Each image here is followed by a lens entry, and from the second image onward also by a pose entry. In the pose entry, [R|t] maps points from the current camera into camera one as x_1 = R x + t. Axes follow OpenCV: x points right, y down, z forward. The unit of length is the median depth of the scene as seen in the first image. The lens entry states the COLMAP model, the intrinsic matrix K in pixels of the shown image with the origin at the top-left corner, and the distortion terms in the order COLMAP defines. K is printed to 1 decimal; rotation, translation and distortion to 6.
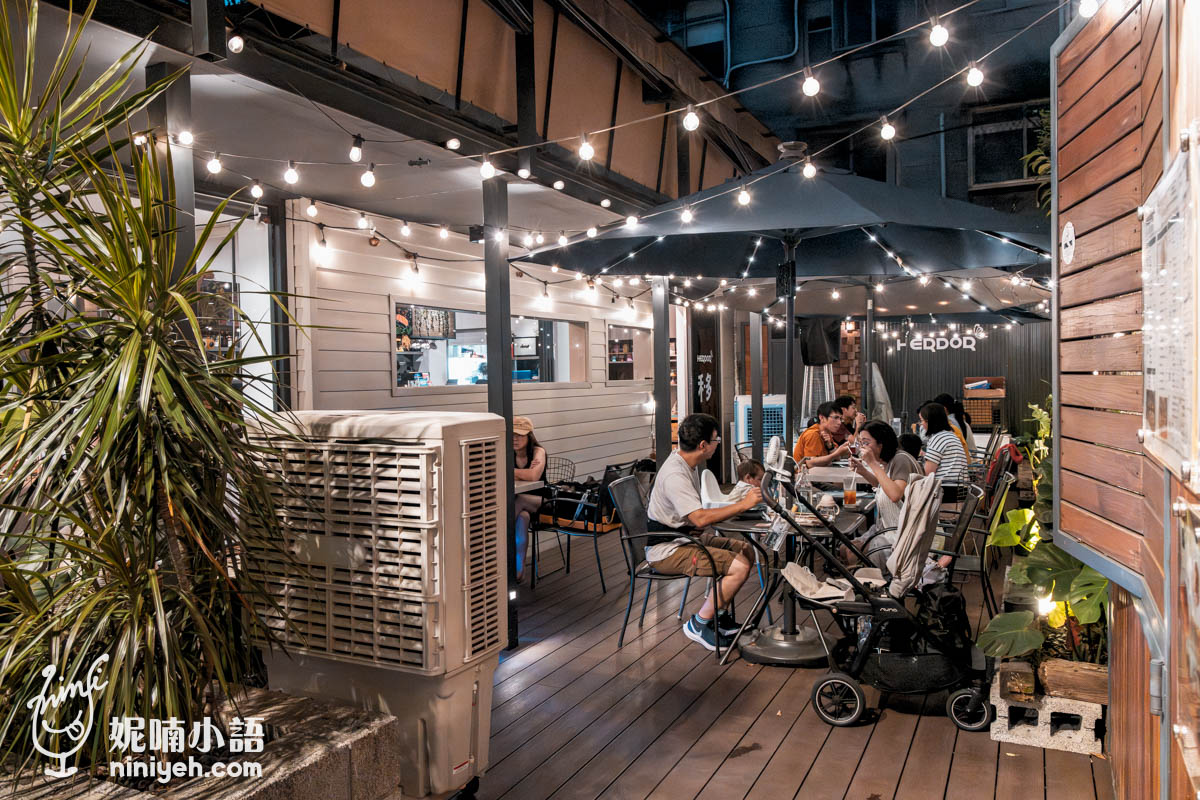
lens RADIAL K [[878.9, 0, 602.5], [0, 878.9, 401.2], [0, 0, 1]] dist [-0.006519, -0.000705]
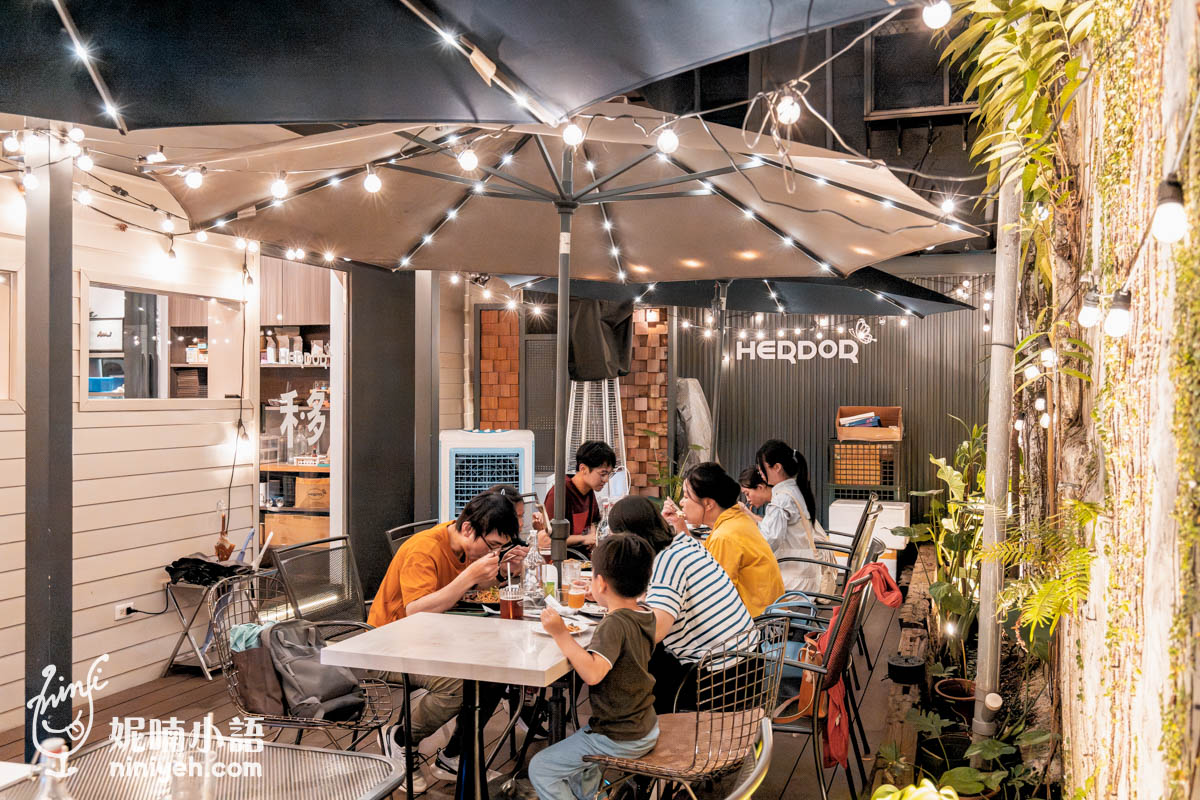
lens RADIAL K [[1101.8, 0, 597.8], [0, 1101.8, 399.5], [0, 0, 1]] dist [-0.017177, 0.000000]
pose [[0.992246, 0.021461, 0.122419, 0.156024], [-0.018529, 0.999515, -0.025033, -0.009855], [-0.122897, 0.022570, 0.992163, 0.270952]]
